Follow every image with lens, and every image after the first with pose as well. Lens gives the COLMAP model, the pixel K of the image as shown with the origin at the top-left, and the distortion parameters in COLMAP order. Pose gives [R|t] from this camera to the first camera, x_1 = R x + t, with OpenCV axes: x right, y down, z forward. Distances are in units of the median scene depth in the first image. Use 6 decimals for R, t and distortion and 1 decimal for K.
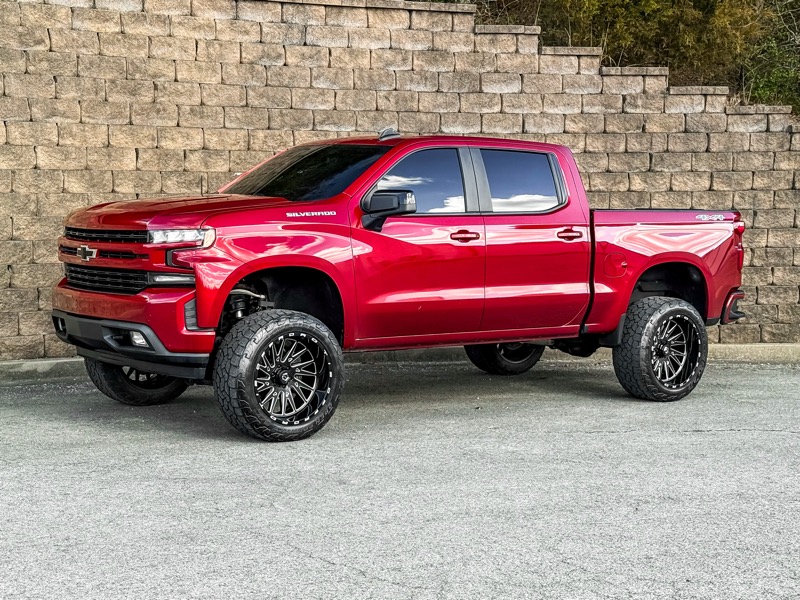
lens RADIAL K [[1338.4, 0, 400.3], [0, 1338.4, 324.6], [0, 0, 1]] dist [0.182272, -0.179269]
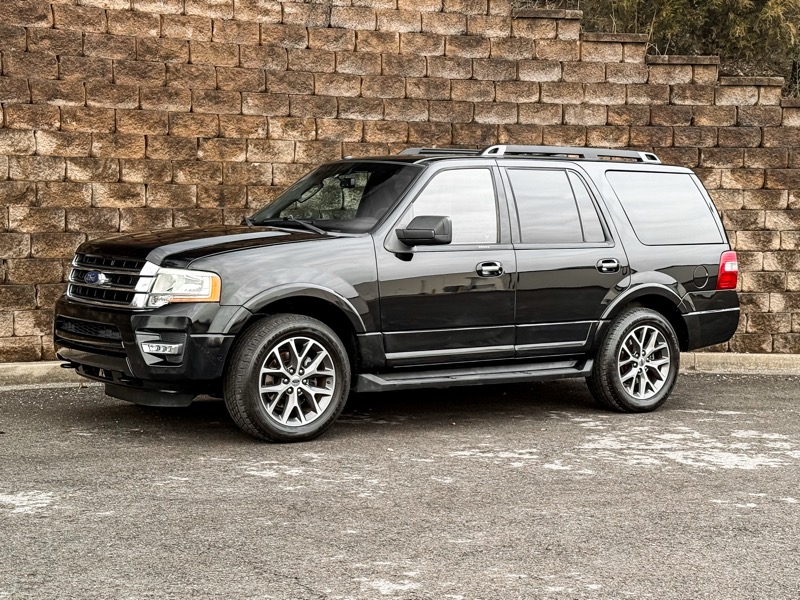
lens RADIAL K [[1338.8, 0, 410.7], [0, 1338.8, 314.9], [0, 0, 1]] dist [0.181142, -0.145390]
pose [[0.999897, 0.009901, -0.010382, -0.002956], [-0.010051, 0.999844, -0.014509, 0.003698], [0.010237, 0.014611, 0.999841, 0.071552]]
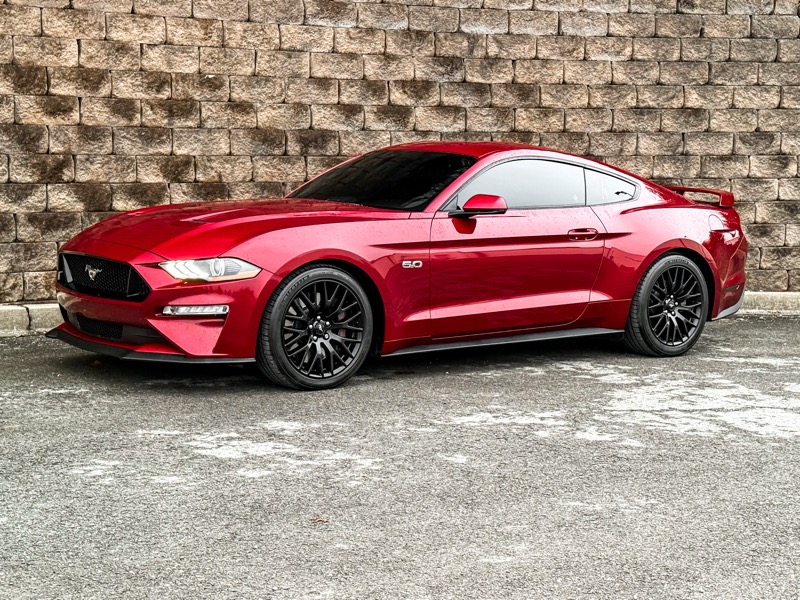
lens RADIAL K [[1295.8, 0, 419.2], [0, 1295.8, 291.3], [0, 0, 1]] dist [0.161402, -0.126197]
pose [[0.999607, 0.003481, 0.027829, -0.016505], [-0.003805, 0.999926, 0.011582, 0.005604], [-0.027787, -0.011683, 0.999546, 0.206678]]
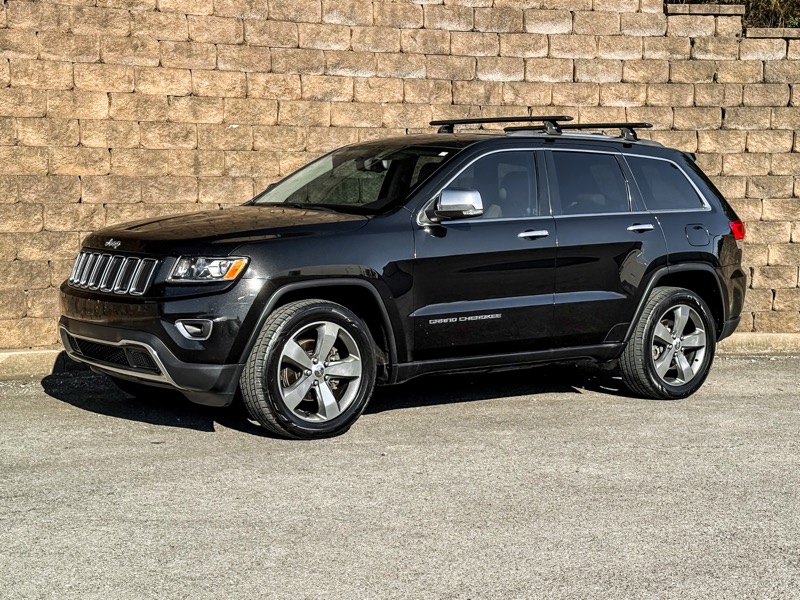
lens RADIAL K [[1363.0, 0, 426.4], [0, 1363.0, 337.3], [0, 0, 1]] dist [0.179943, -0.203414]
pose [[0.999833, 0.001347, 0.018244, -0.016791], [-0.001681, 0.999831, 0.018317, 0.001488], [-0.018217, -0.018345, 0.999666, 0.144658]]
